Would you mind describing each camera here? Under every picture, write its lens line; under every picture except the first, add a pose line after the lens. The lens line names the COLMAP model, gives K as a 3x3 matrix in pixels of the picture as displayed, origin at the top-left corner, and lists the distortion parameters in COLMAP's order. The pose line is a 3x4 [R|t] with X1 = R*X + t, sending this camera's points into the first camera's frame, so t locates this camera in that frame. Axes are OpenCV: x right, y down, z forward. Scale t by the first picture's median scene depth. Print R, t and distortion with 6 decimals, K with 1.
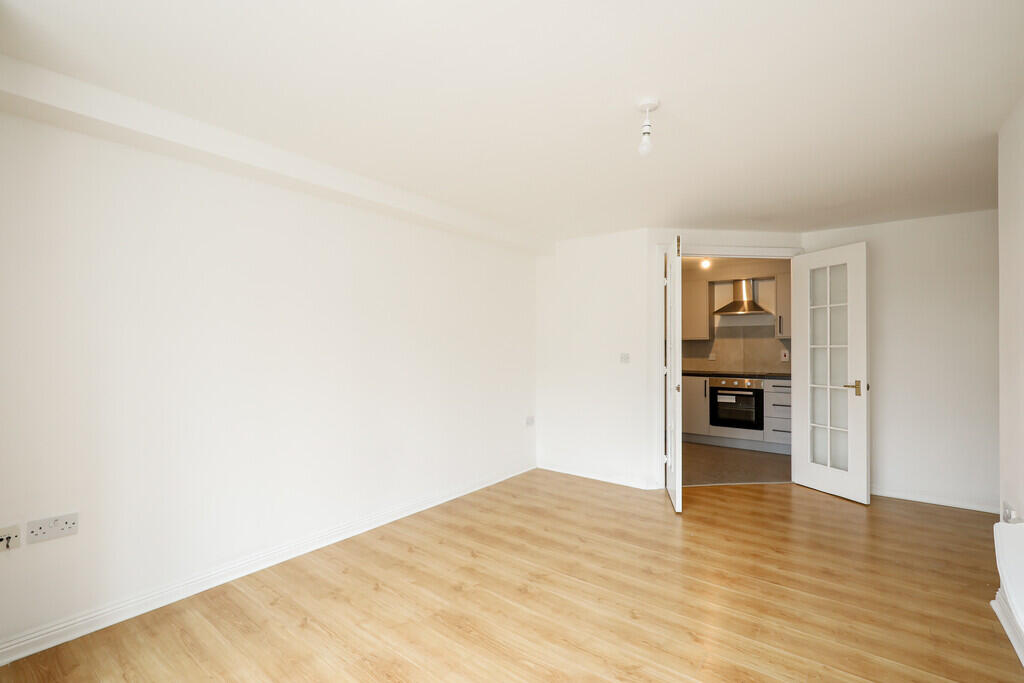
lens RADIAL K [[463.0, 0, 511.2], [0, 463.0, 342.0], [0, 0, 1]] dist [0.002050, -0.000113]
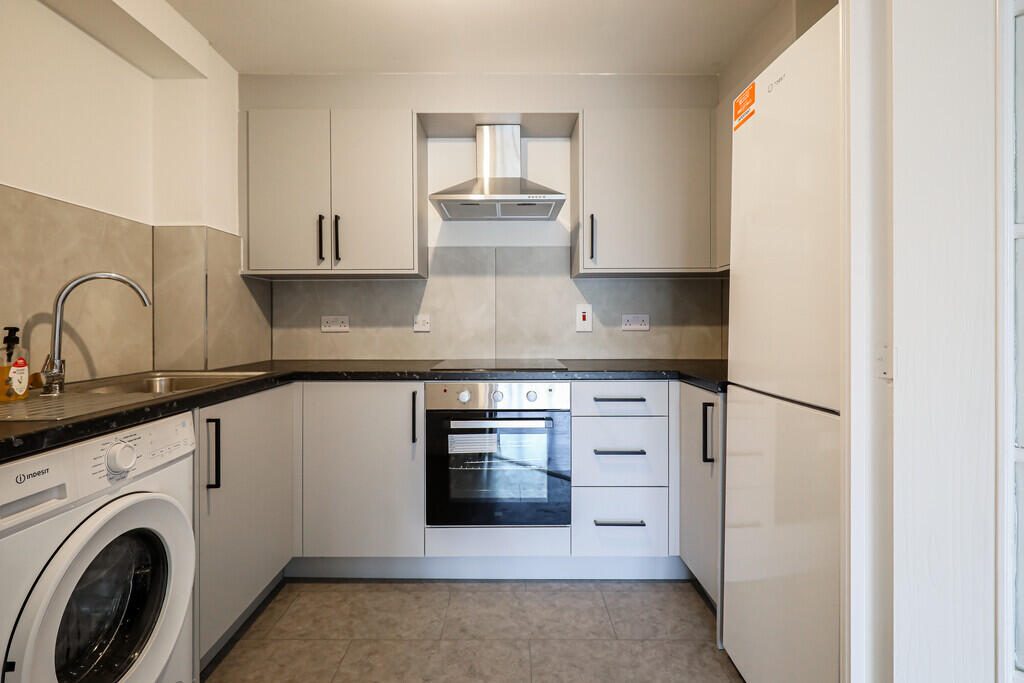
lens RADIAL K [[463.0, 0, 509.9], [0, 463.0, 330.3], [0, 0, 1]] dist [0.002050, -0.000113]
pose [[0.784346, -0.016565, 0.620103, 0.257719], [-0.003145, 0.999524, 0.030678, 0.027102], [-0.620316, -0.026012, 0.783921, 0.670327]]
